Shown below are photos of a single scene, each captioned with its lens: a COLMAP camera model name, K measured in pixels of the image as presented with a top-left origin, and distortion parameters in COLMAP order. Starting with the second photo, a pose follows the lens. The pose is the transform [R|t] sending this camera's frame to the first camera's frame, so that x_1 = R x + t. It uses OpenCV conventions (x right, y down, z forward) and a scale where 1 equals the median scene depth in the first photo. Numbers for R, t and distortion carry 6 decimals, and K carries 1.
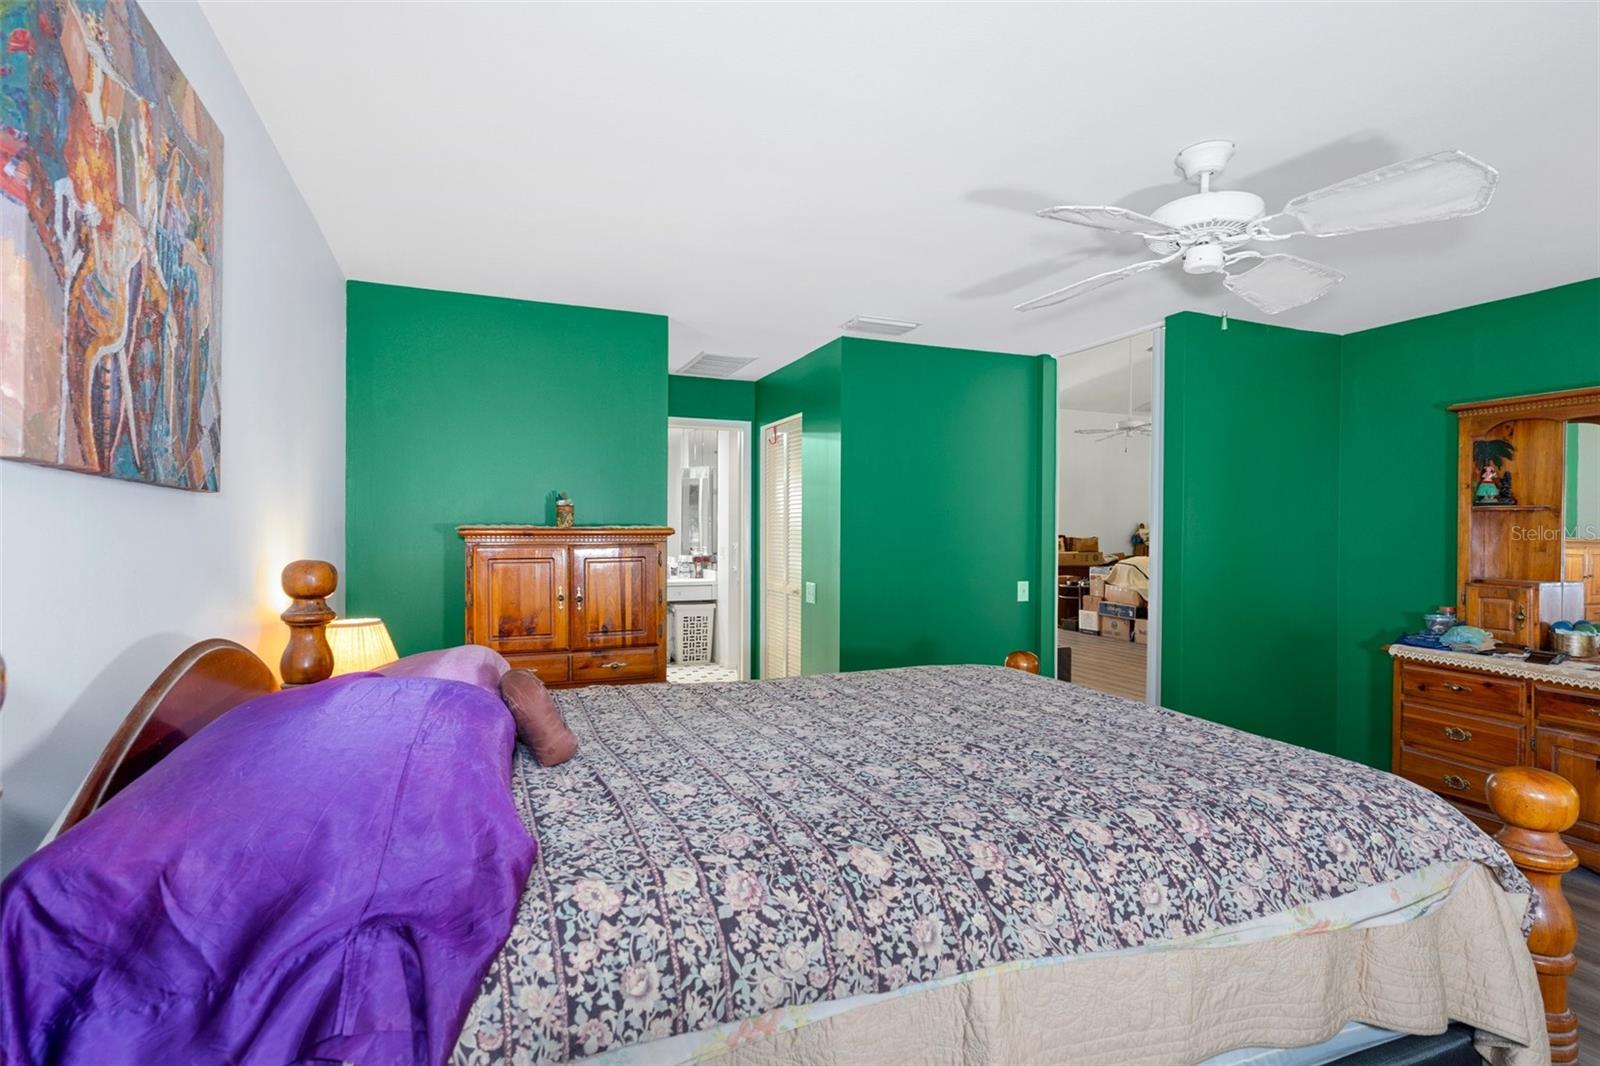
lens RADIAL K [[779.8, 0, 807.9], [0, 779.8, 536.8], [0, 0, 1]] dist [0.000574, 0.000352]
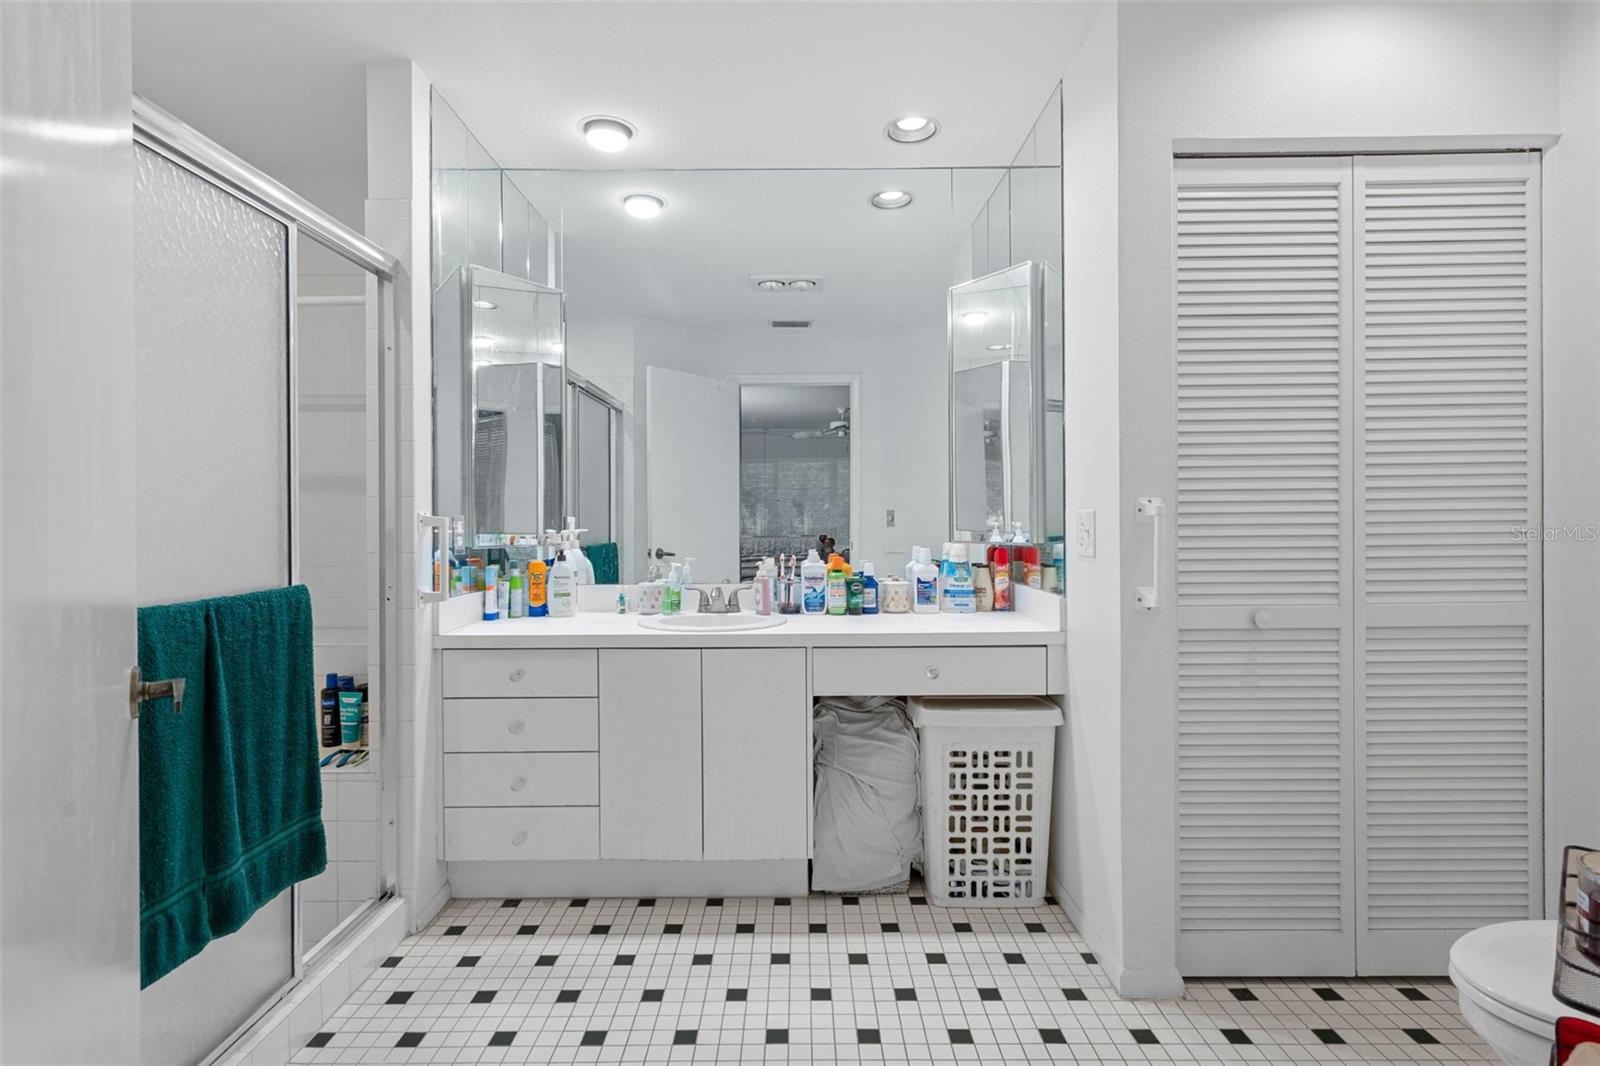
lens RADIAL K [[785.5, 0, 793.4], [0, 785.5, 518.0], [0, 0, 1]] dist [-0.000137, 0.000112]
pose [[0.920433, -0.006105, -0.390852, -0.094894], [0.003662, 0.999969, -0.006997, 0.015516], [0.390883, 0.005009, 0.920427, 0.688277]]
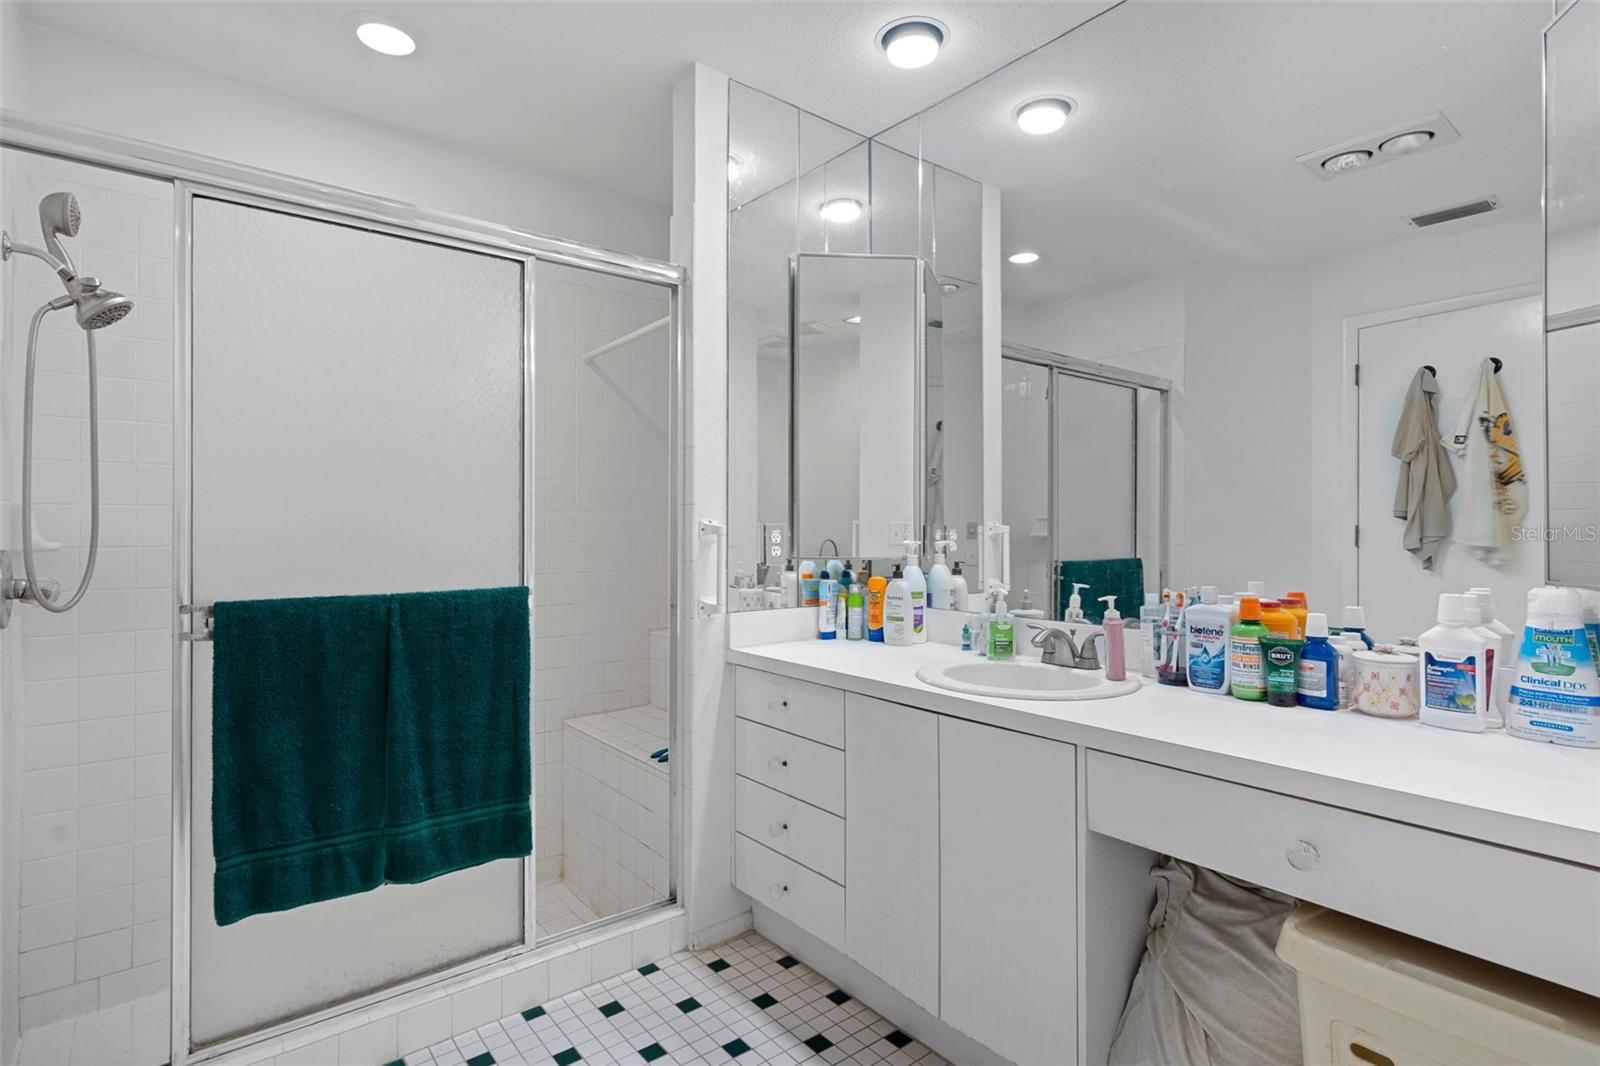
lens RADIAL K [[798.2, 0, 790.3], [0, 798.2, 522.7], [0, 0, 1]] dist [0.002830, 0.000495]
pose [[0.269407, -0.008463, -0.962989, -0.049762], [-0.007874, 0.999909, -0.010991, 0.014646], [0.962994, 0.010544, 0.269316, 0.852503]]
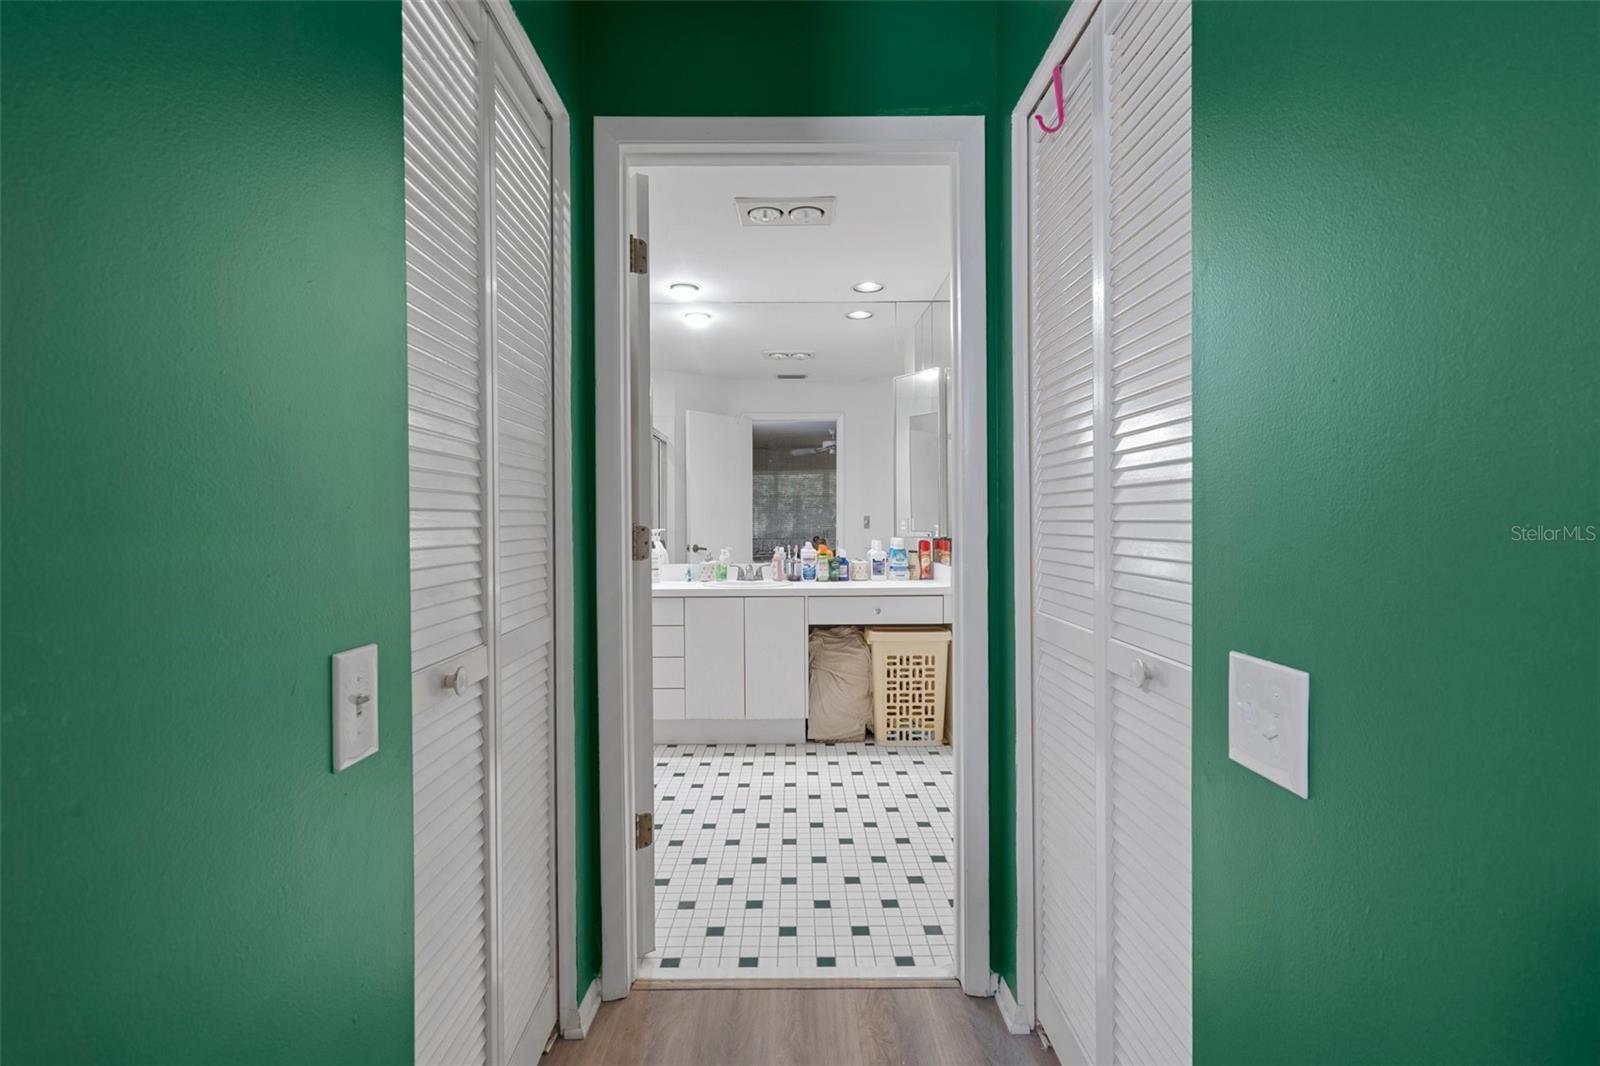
lens RADIAL K [[767.8, 0, 797.3], [0, 767.8, 531.7], [0, 0, 1]] dist [-0.000164, -0.000028]
pose [[0.924311, -0.001724, -0.381636, -0.019842], [0.004114, 0.999977, 0.005447, 0.017206], [0.381618, -0.006604, 0.924297, 0.499151]]
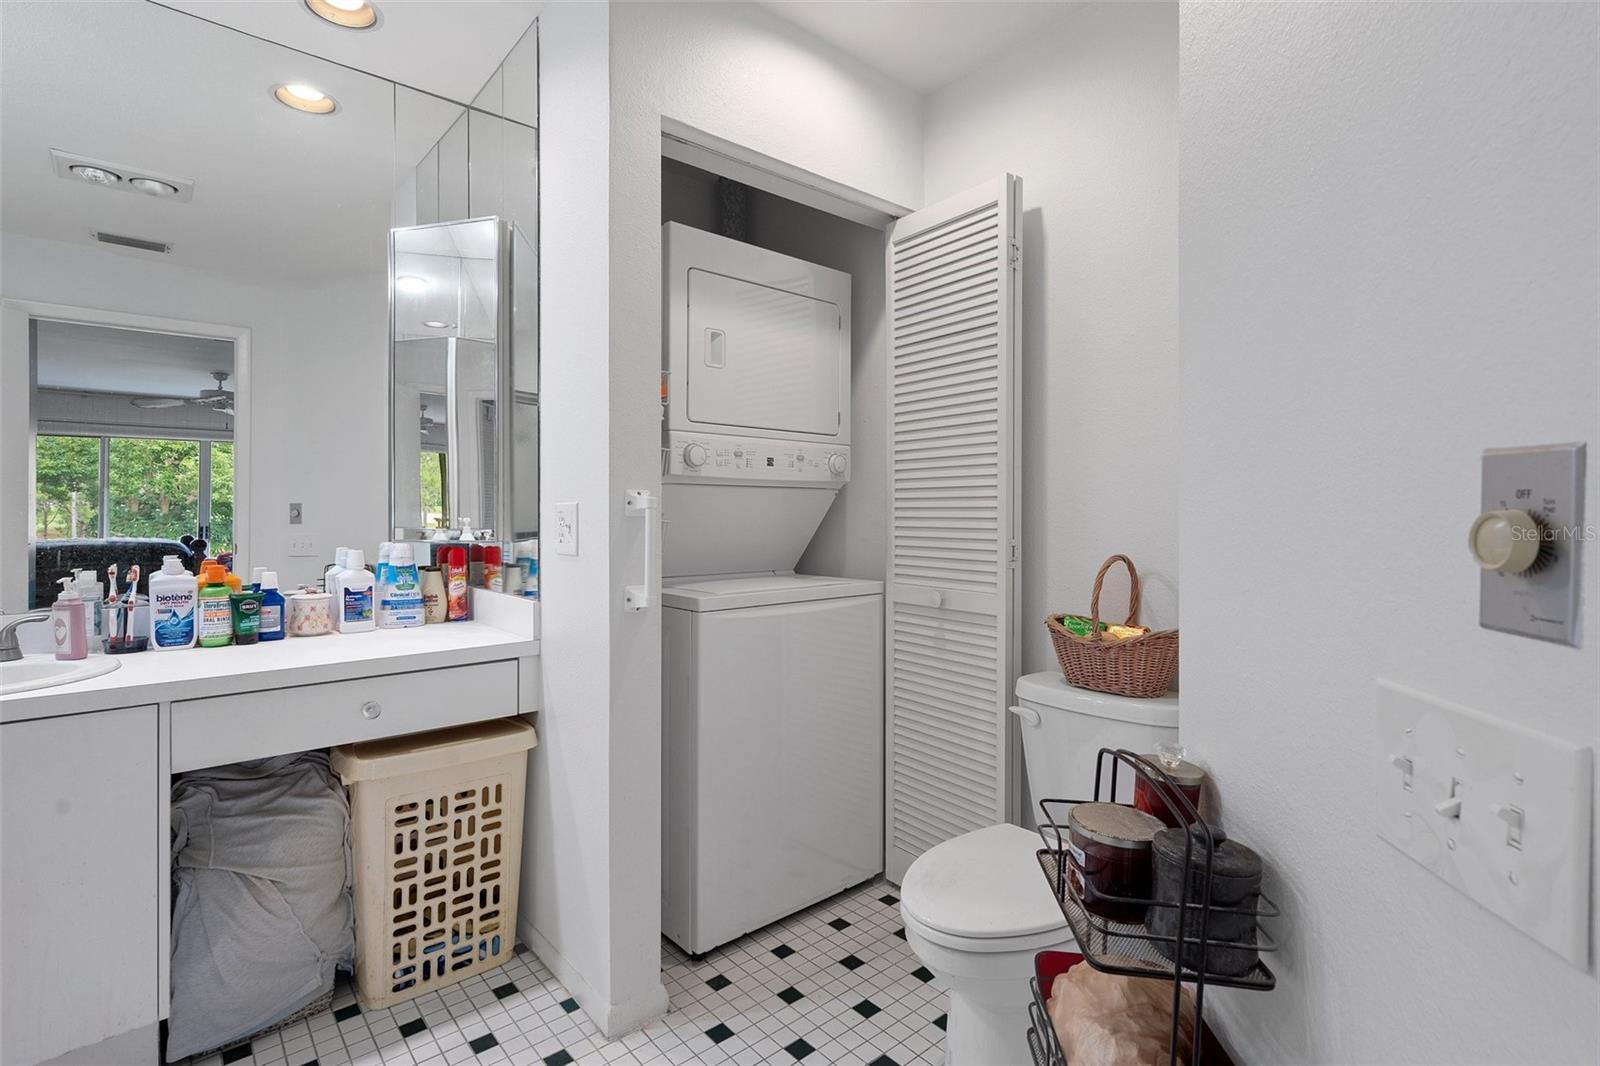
lens RADIAL K [[767.7, 0, 799.8], [0, 767.7, 512.9], [0, 0, 1]] dist [0.001242, 0.000133]
pose [[0.952414, -0.002134, 0.304800, -0.111713], [0.004522, 0.999964, -0.007129, 0.016425], [-0.304774, 0.008168, 0.952390, 0.729459]]
